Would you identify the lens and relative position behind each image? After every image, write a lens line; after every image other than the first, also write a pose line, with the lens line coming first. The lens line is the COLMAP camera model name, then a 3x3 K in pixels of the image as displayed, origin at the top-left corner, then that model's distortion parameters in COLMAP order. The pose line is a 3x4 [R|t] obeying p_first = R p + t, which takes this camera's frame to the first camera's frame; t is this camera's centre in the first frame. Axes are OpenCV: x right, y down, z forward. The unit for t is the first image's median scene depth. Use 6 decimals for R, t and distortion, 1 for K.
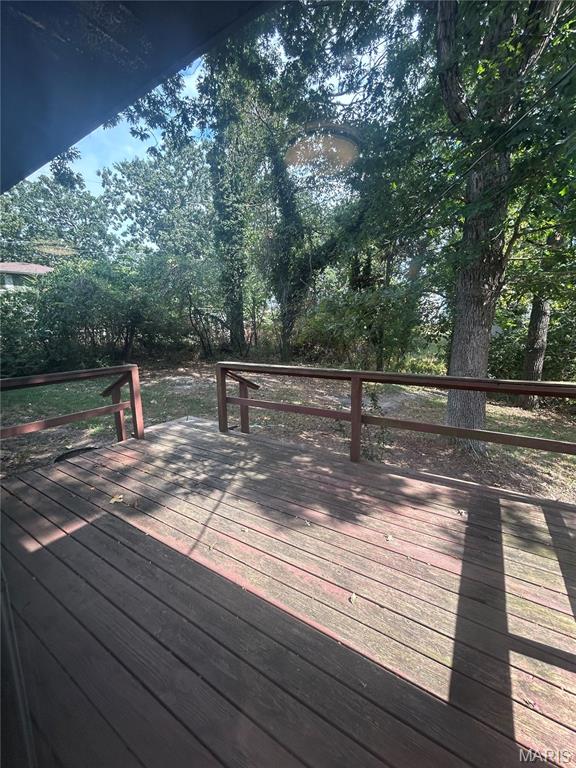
lens RADIAL K [[310.7, 0, 288.0], [0, 310.7, 384.0], [0, 0, 1]] dist [-0.000466, 0.000409]
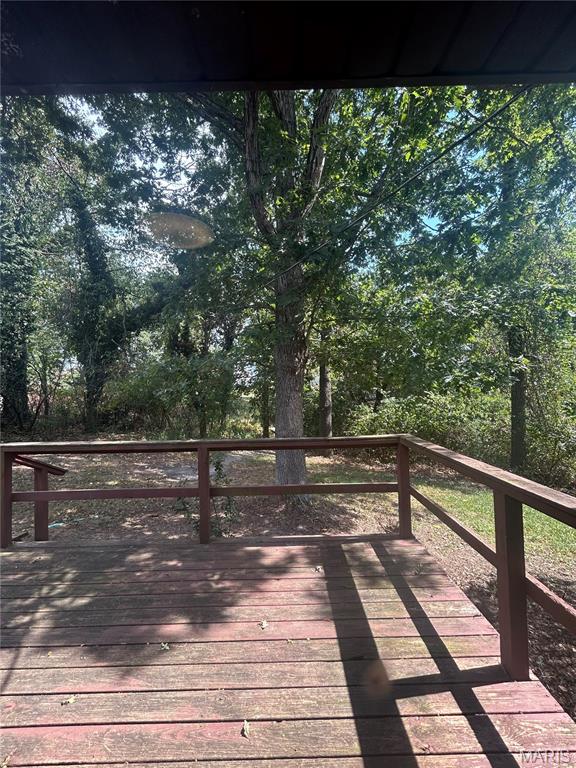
lens RADIAL K [[310.7, 0, 288.0], [0, 310.7, 384.0], [0, 0, 1]] dist [-0.000466, 0.000409]
pose [[0.840635, 0.005623, 0.541574, -0.056301], [0.103344, 0.979908, -0.170587, -0.017104], [-0.531652, 0.199370, 0.823164, 0.036314]]
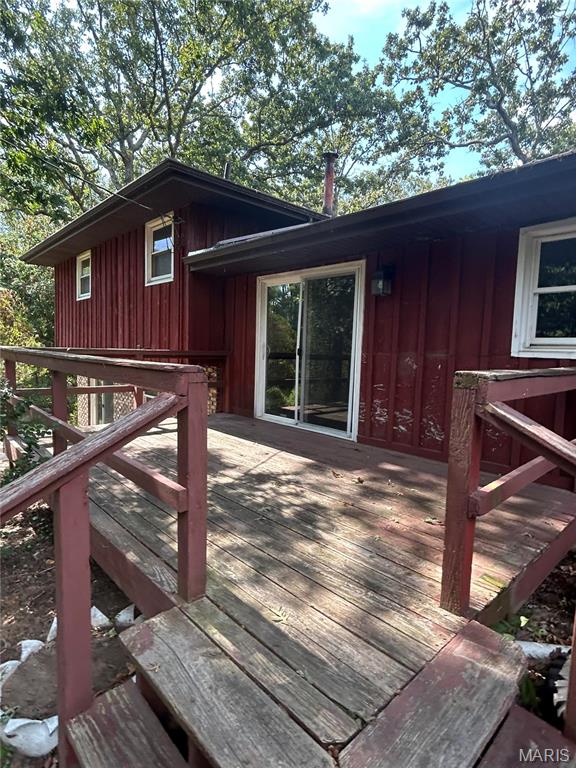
lens RADIAL K [[415.2, 0, 288.0], [0, 415.2, 384.0], [0, 0, 1]] dist [0.000033, -0.000005]
pose [[-0.968306, -0.038281, 0.246815, -0.477327], [0.024642, 0.968721, 0.246925, -0.172587], [-0.248547, 0.245181, -0.937075, 1.582822]]
